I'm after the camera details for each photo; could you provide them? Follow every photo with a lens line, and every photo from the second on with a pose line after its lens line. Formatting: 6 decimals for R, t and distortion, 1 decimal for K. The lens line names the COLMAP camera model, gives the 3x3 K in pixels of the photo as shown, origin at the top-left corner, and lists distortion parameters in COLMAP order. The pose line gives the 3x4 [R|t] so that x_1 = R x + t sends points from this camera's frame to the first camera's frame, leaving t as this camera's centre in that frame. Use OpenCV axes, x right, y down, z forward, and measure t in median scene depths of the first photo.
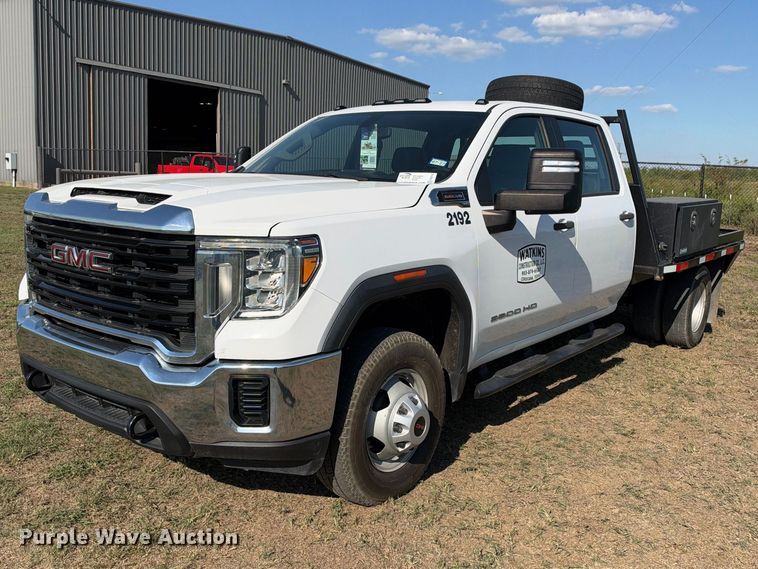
lens RADIAL K [[740.7, 0, 379.0], [0, 740.7, 284.5], [0, 0, 1]] dist [0.134237, -0.008686]
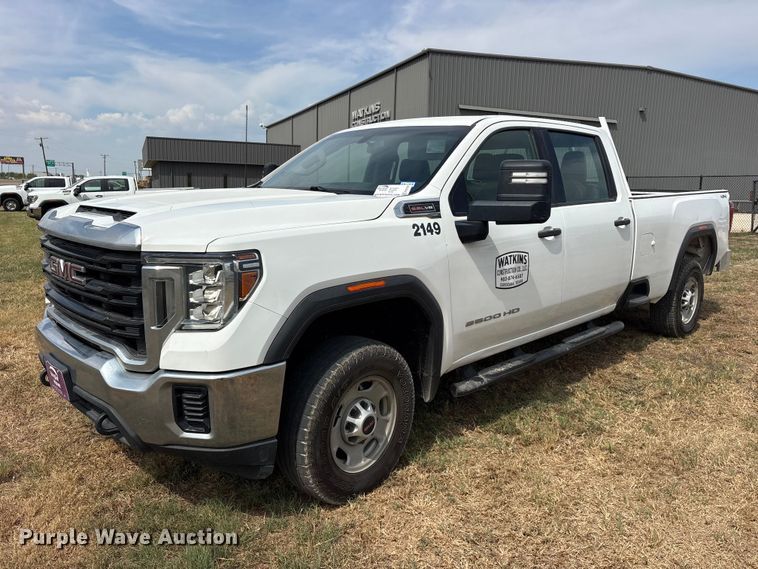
lens RADIAL K [[600.7, 0, 379.0], [0, 600.7, 284.5], [0, 0, 1]] dist [0.042796, 0.004049]
pose [[0.989929, 0.005890, -0.141446, 0.155932], [-0.002761, 0.999747, 0.022307, -0.029379], [0.141541, -0.021692, 0.989695, 0.151481]]
